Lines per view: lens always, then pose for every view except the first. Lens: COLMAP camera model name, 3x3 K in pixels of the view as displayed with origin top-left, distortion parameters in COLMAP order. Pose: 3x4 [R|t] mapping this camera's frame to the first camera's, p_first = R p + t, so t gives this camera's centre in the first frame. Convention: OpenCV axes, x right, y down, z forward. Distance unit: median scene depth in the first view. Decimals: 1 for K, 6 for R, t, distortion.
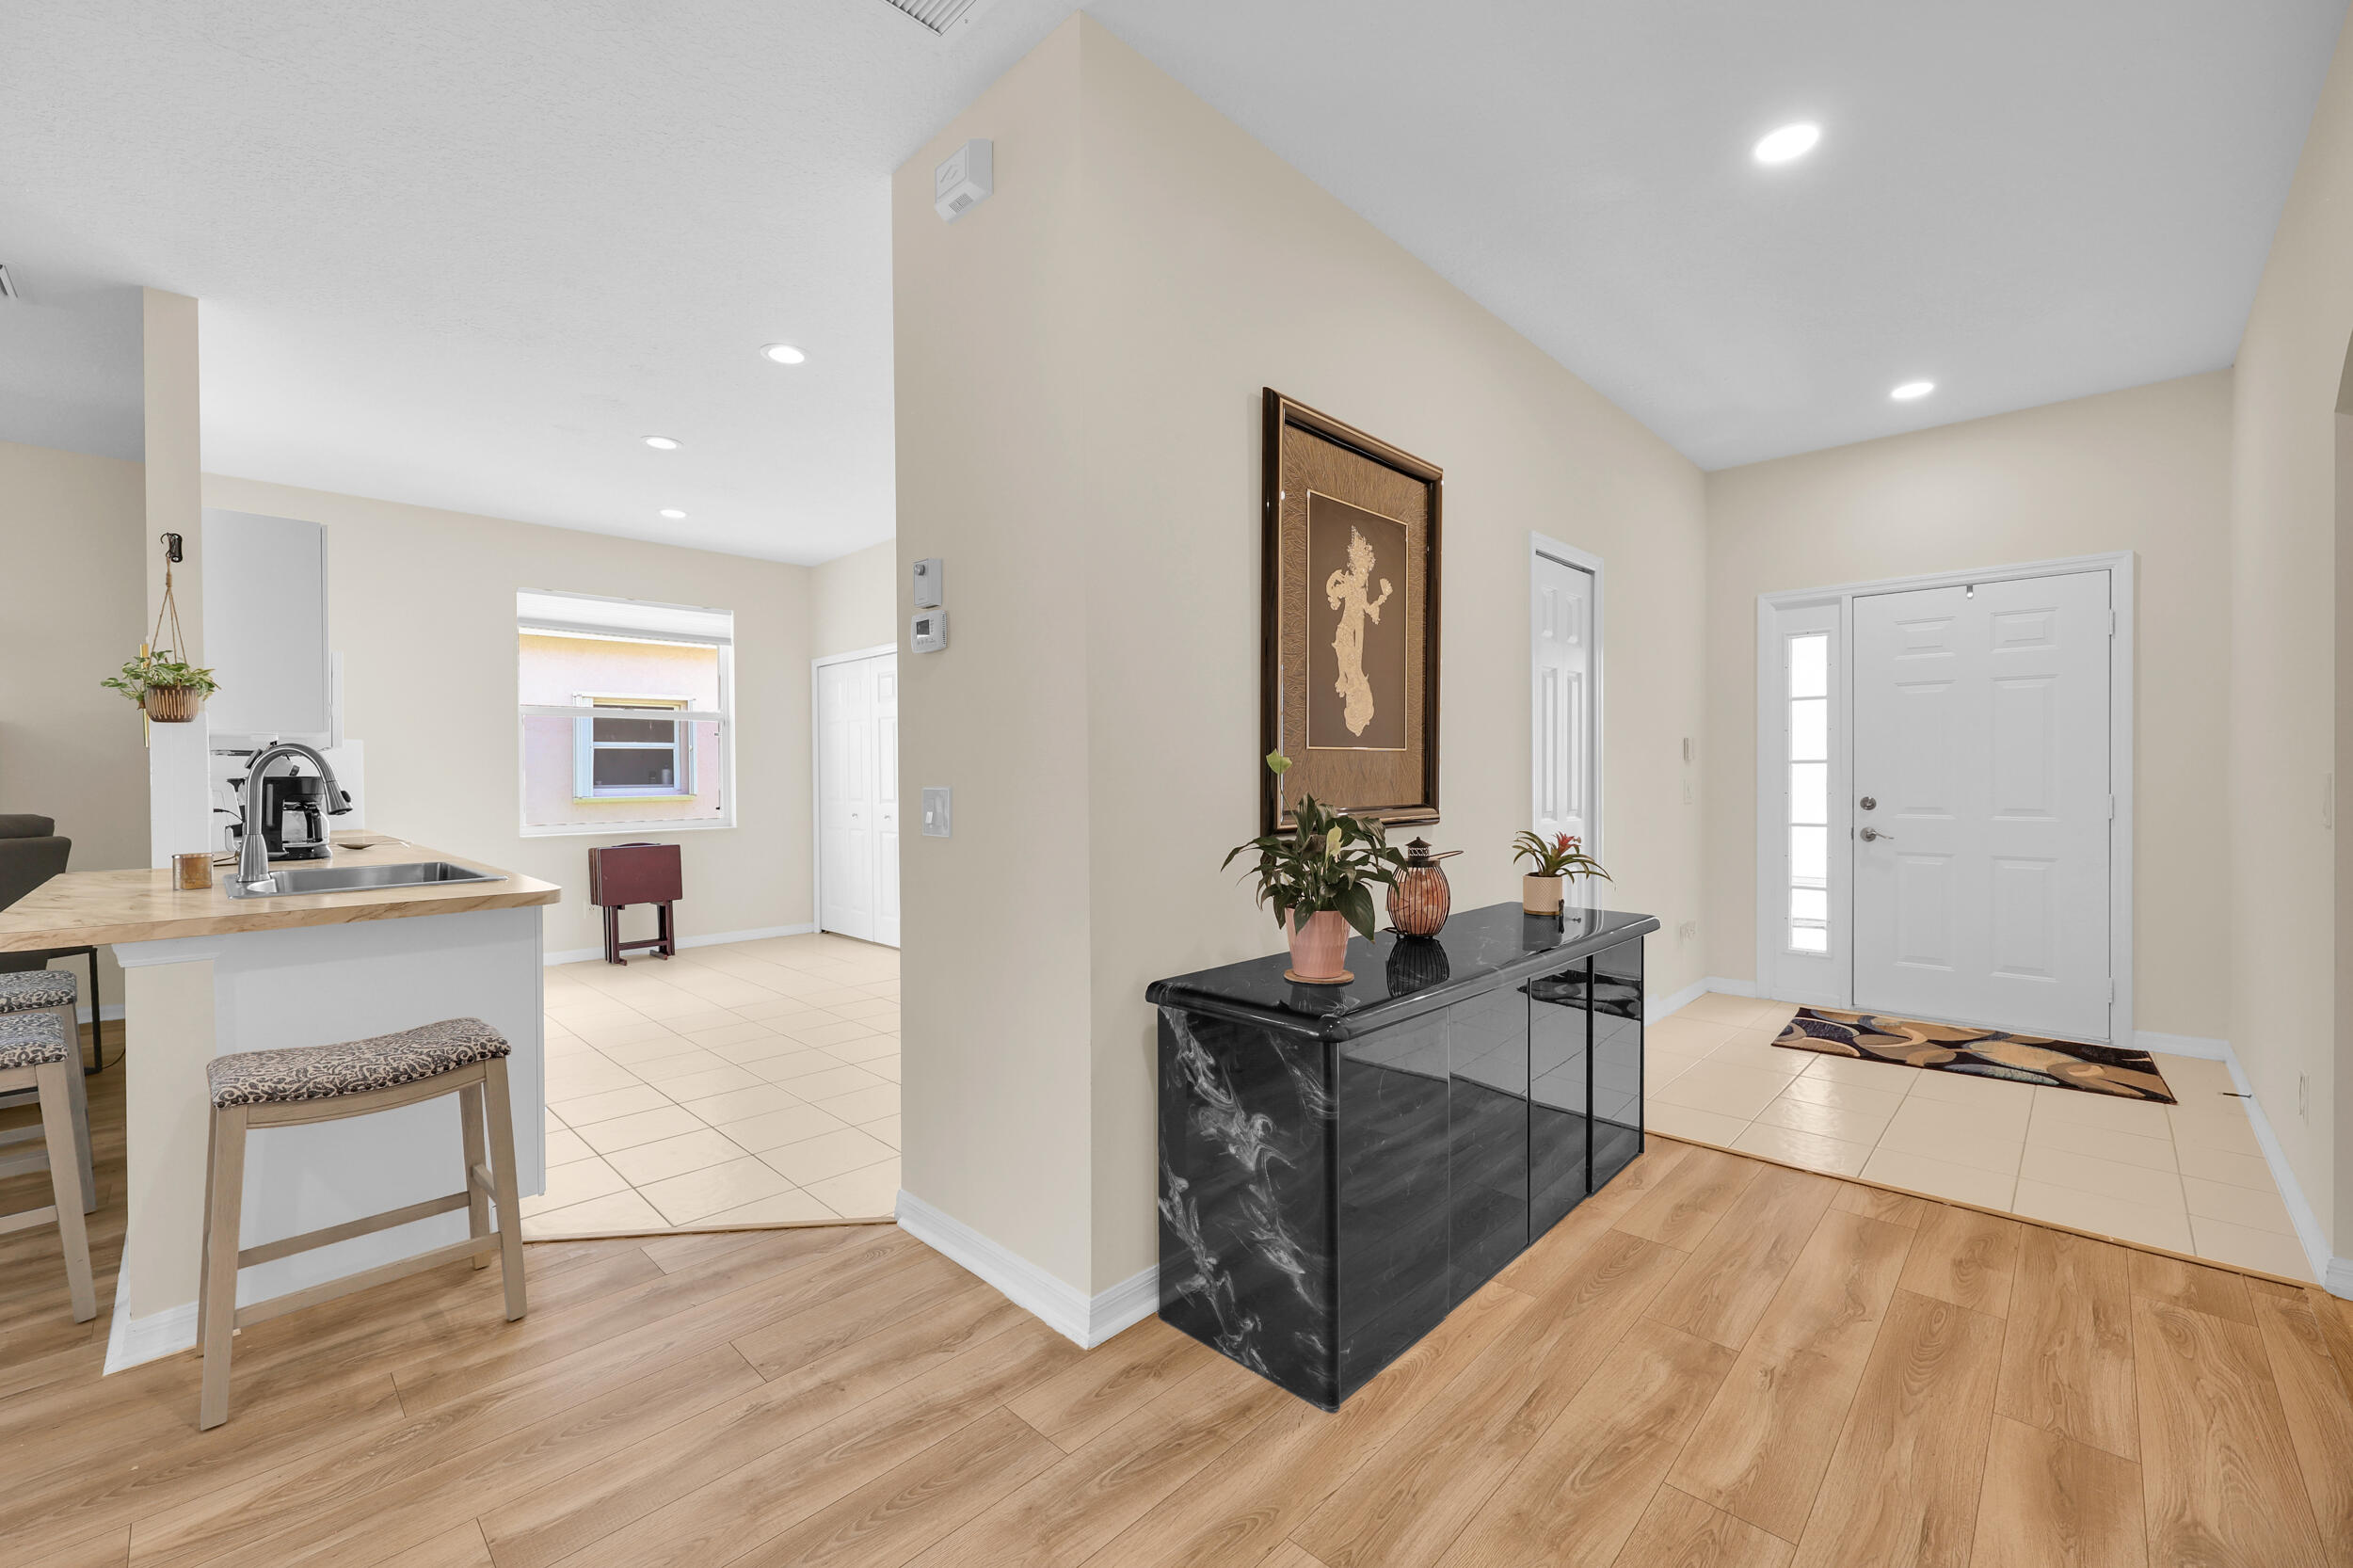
lens RADIAL K [[952.4, 0, 1170.6], [0, 952.4, 780.5], [0, 0, 1]] dist [0.001454, -0.000725]
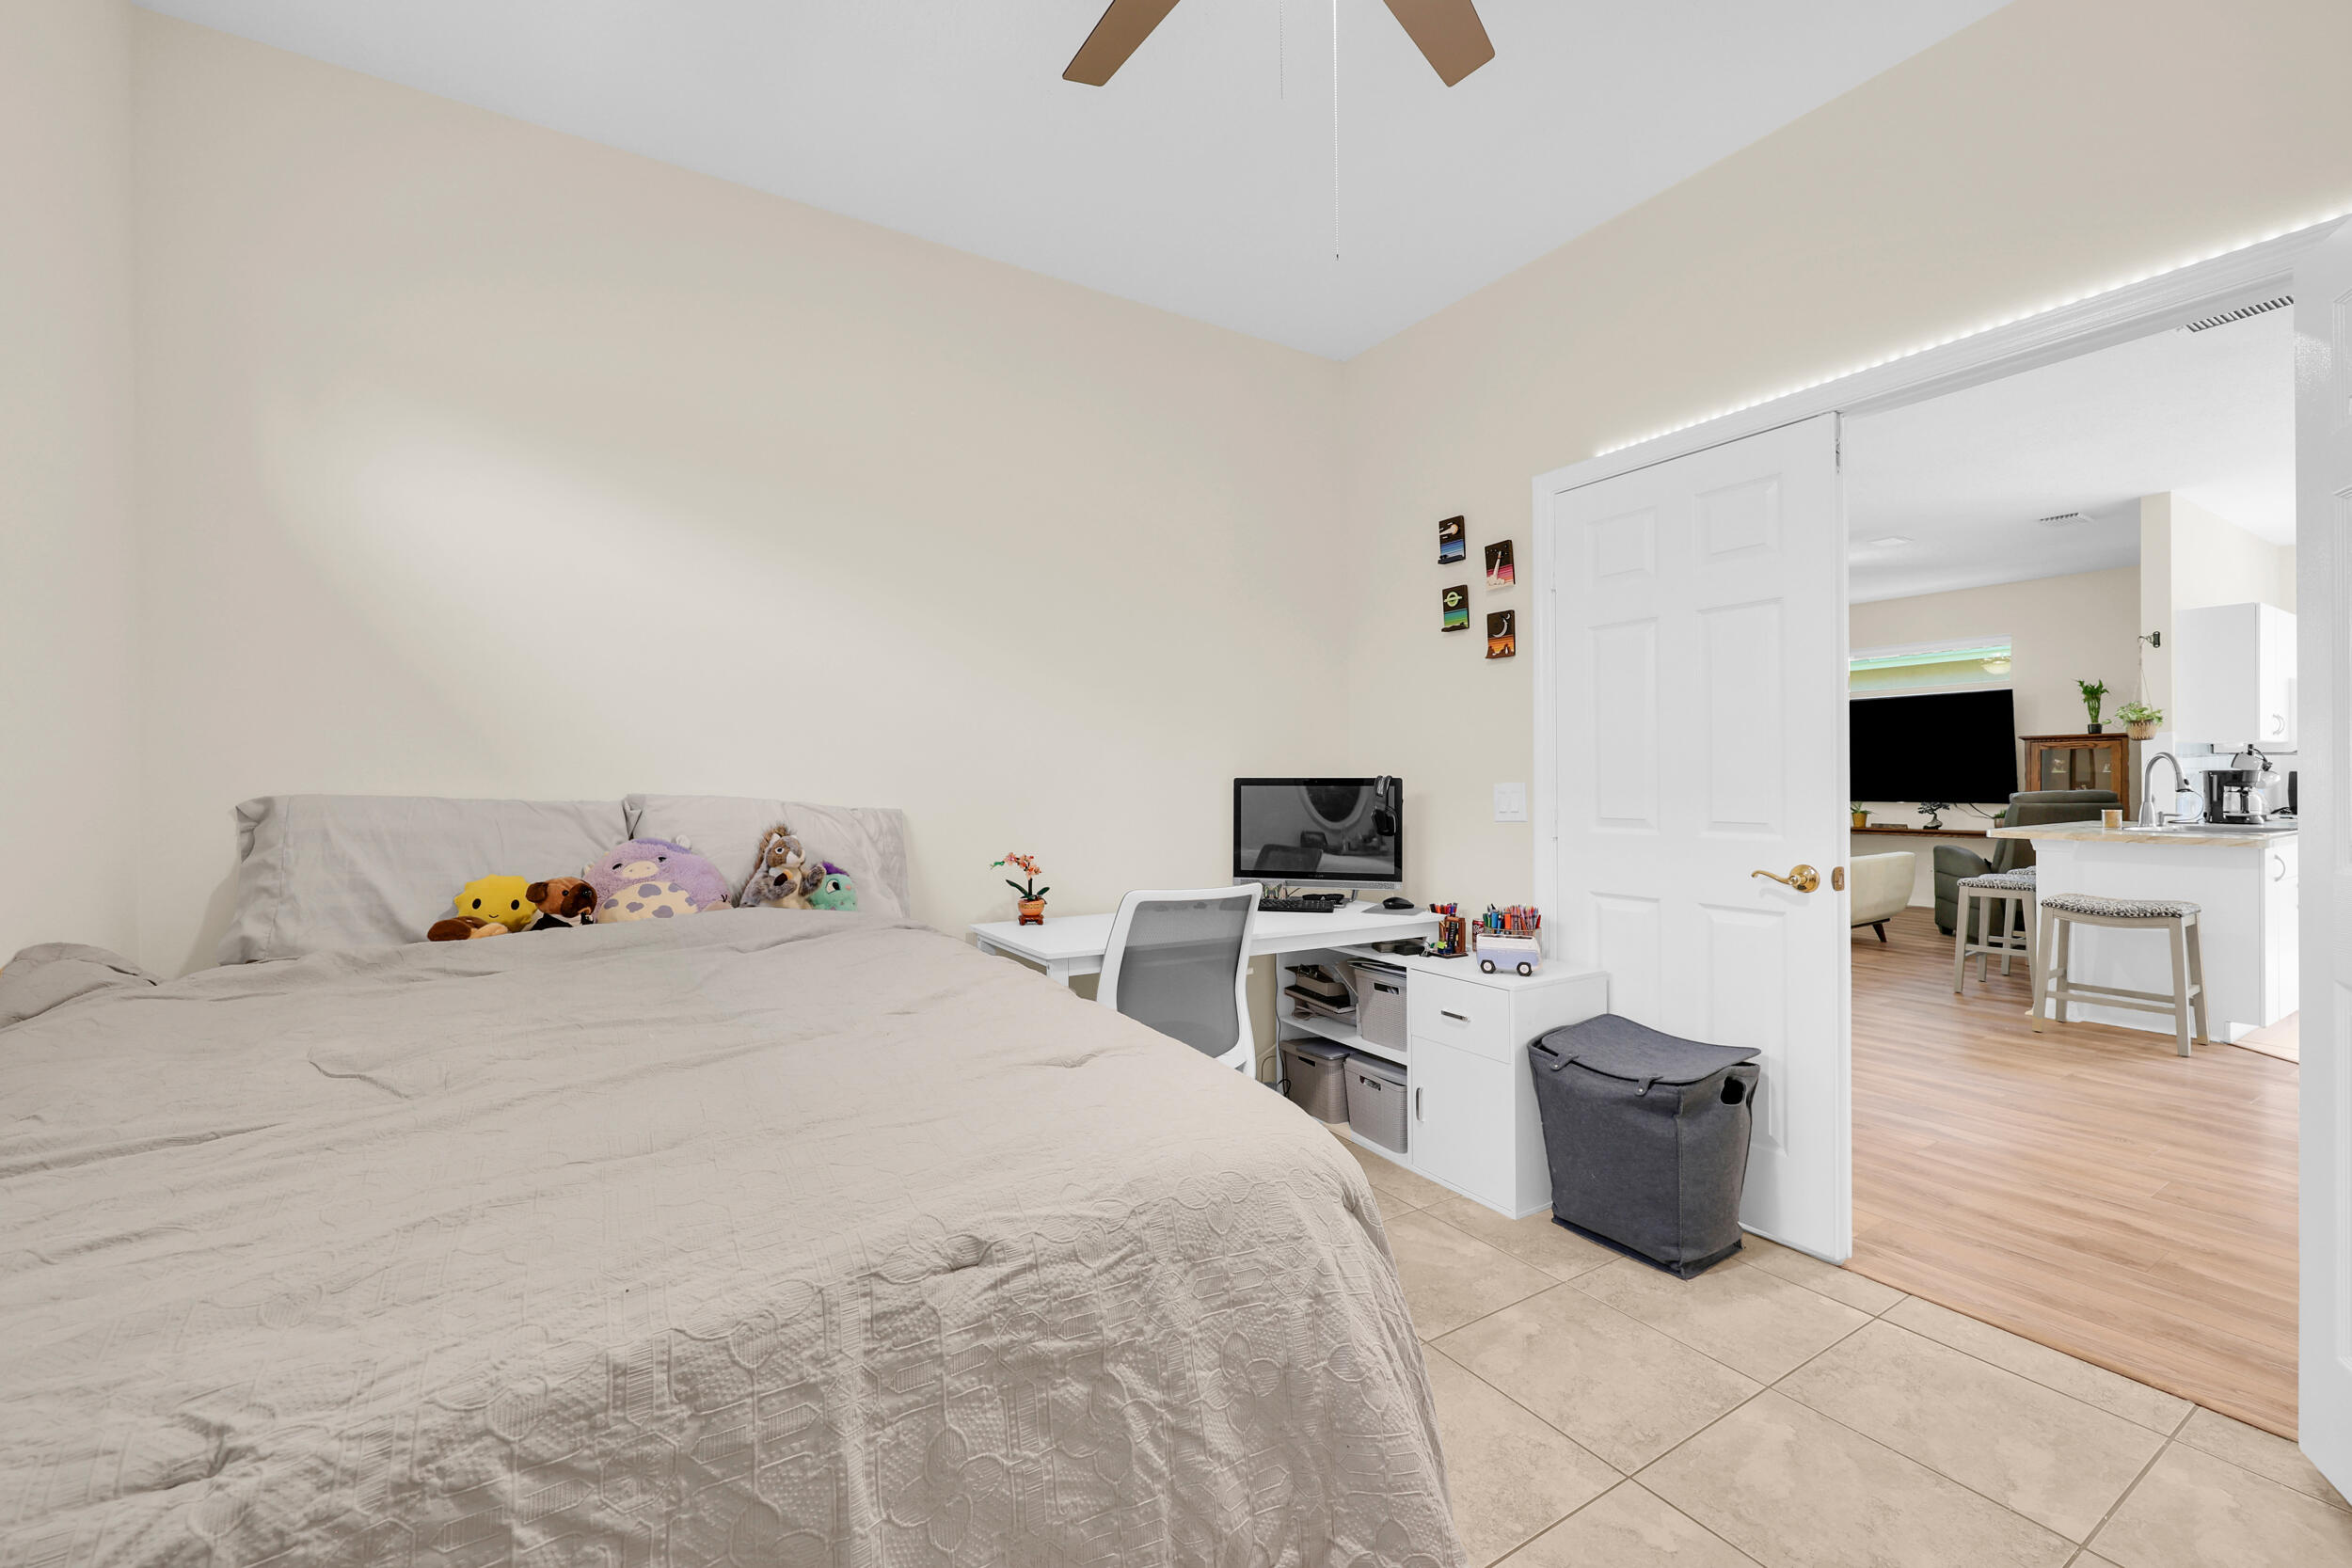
lens RADIAL K [[951.9, 0, 1163.7], [0, 951.9, 775.5], [0, 0, 1]] dist [0.001454, -0.000725]
pose [[-0.243159, 0.004297, -0.969977, 1.734810], [-0.000318, 0.999990, 0.004510, -0.003677], [0.969986, 0.001405, -0.243155, -0.540639]]
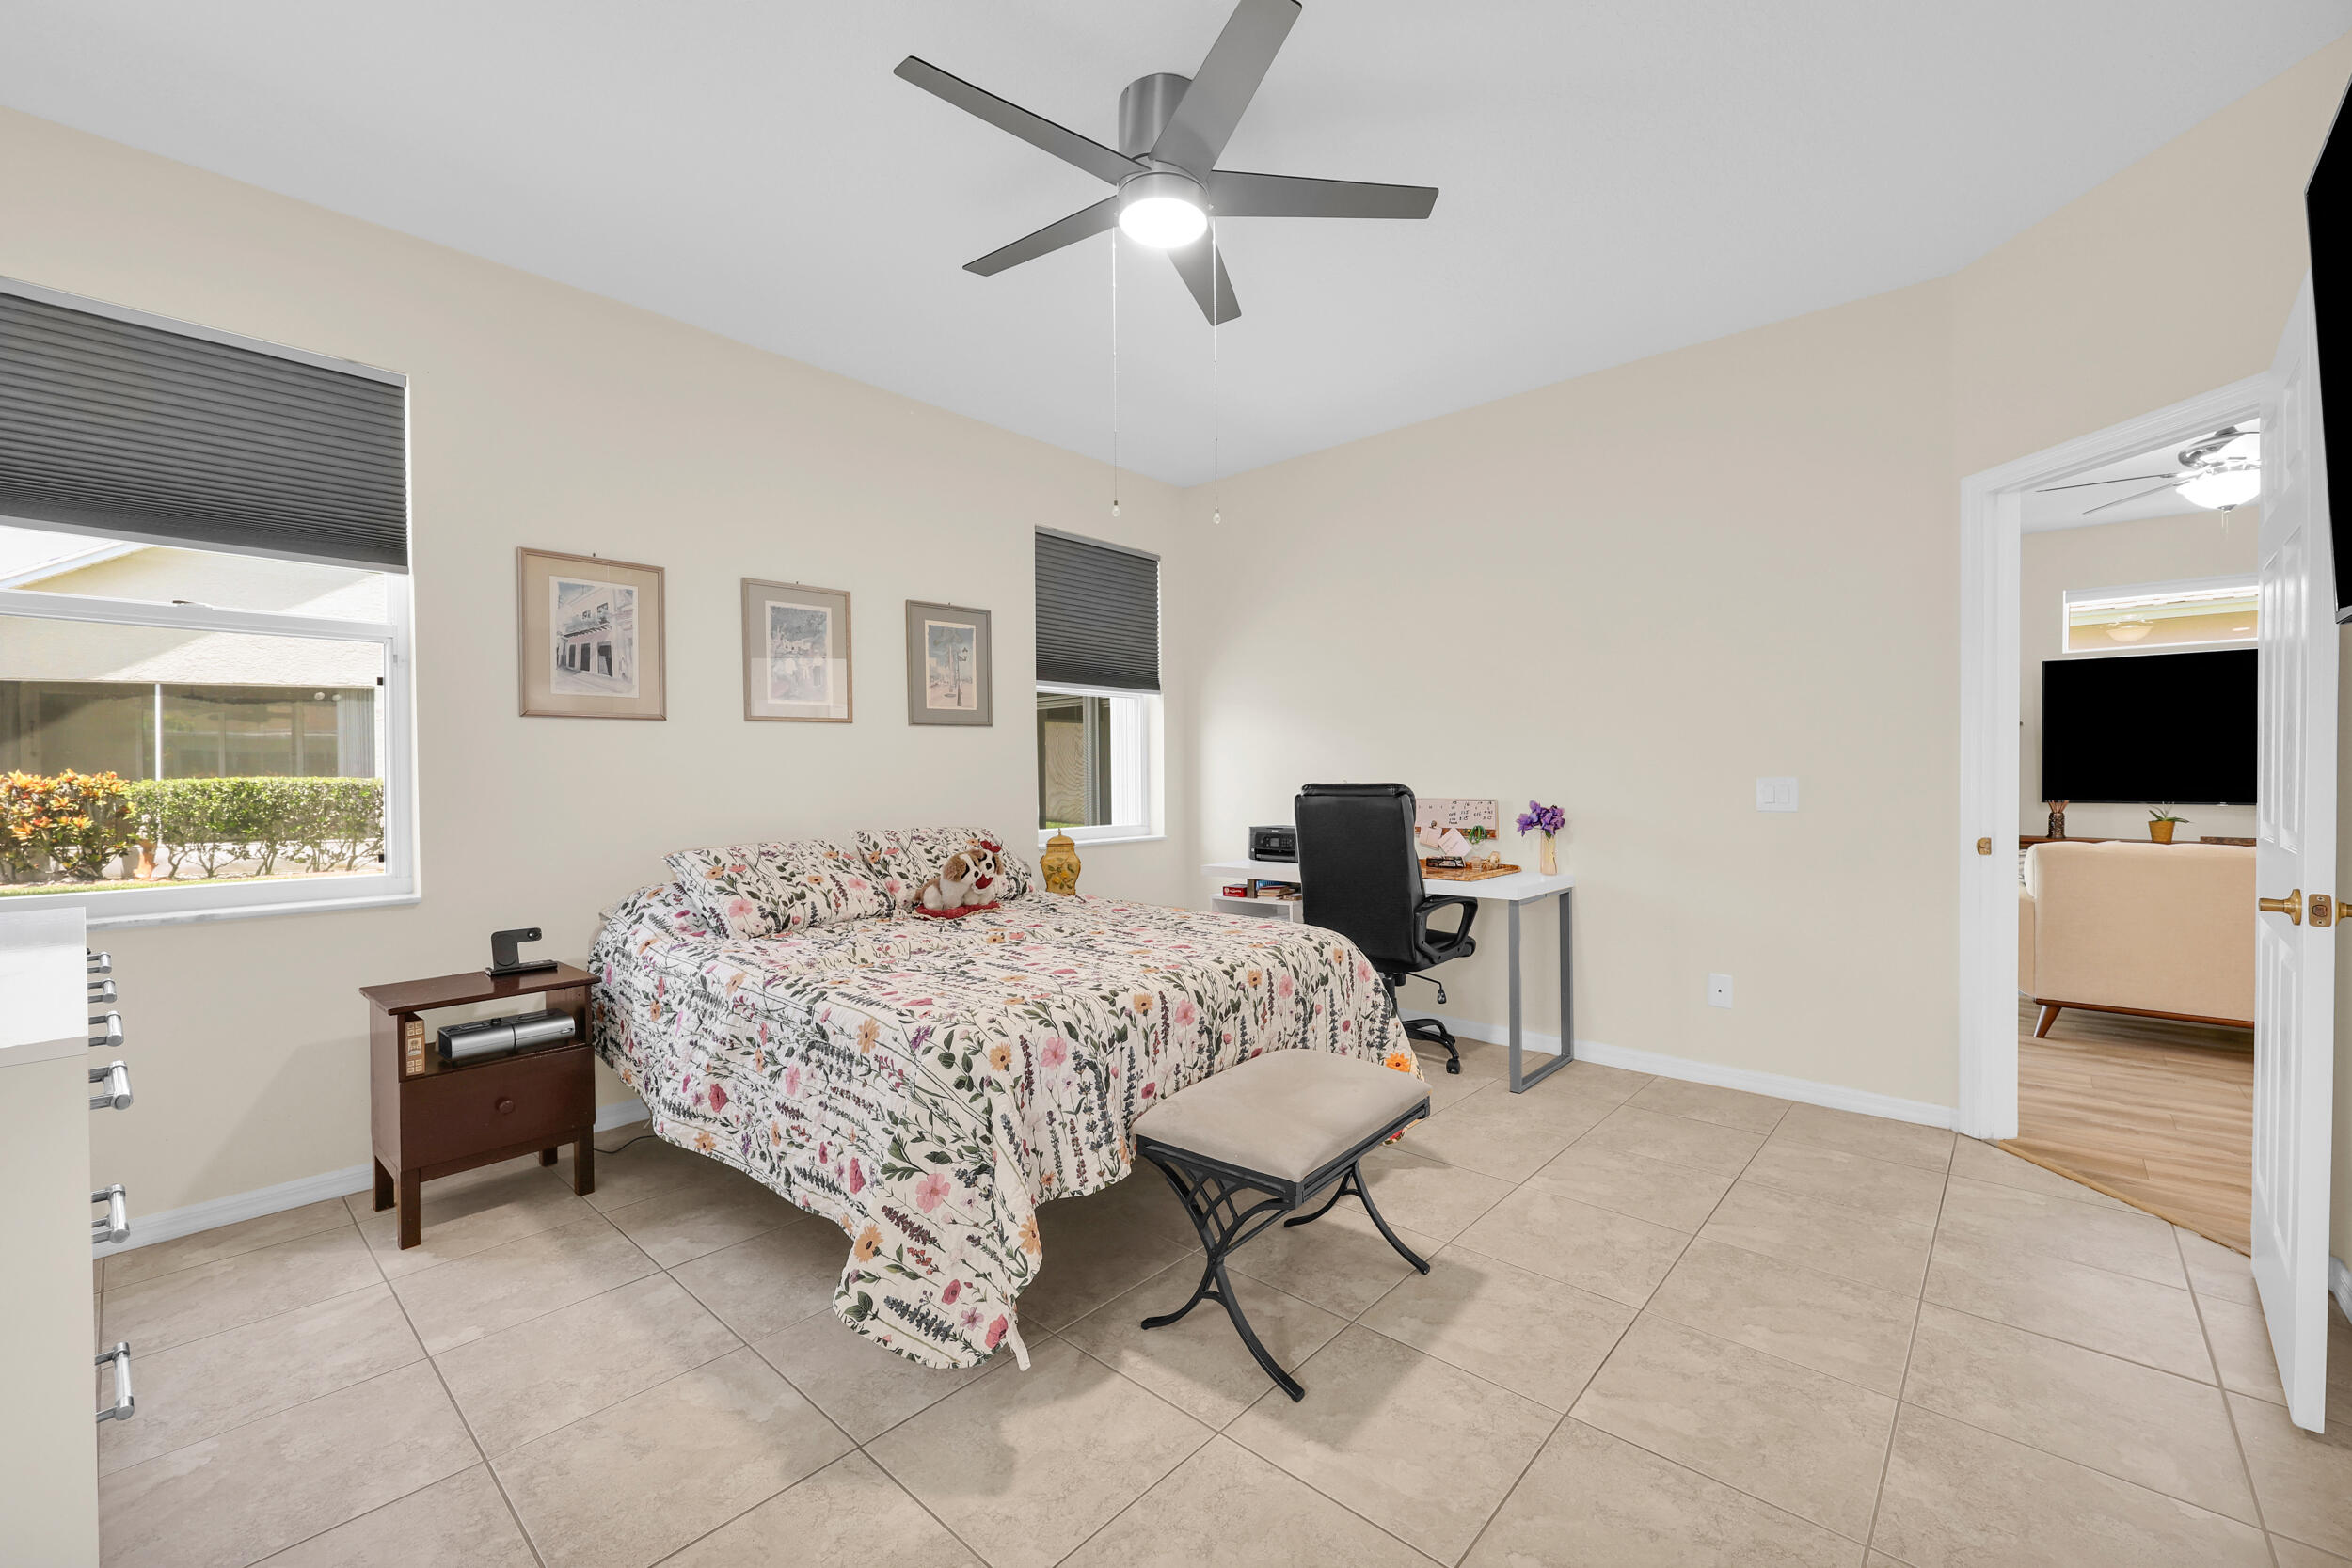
lens RADIAL K [[951.9, 0, 1179.3], [0, 951.9, 777.8], [0, 0, 1]] dist [0.001454, -0.000725]
pose [[0.039960, 0.014658, -0.999094, -0.429141], [-0.002149, 0.999891, 0.014584, 0.016195], [0.999199, 0.001564, 0.039987, -1.732860]]
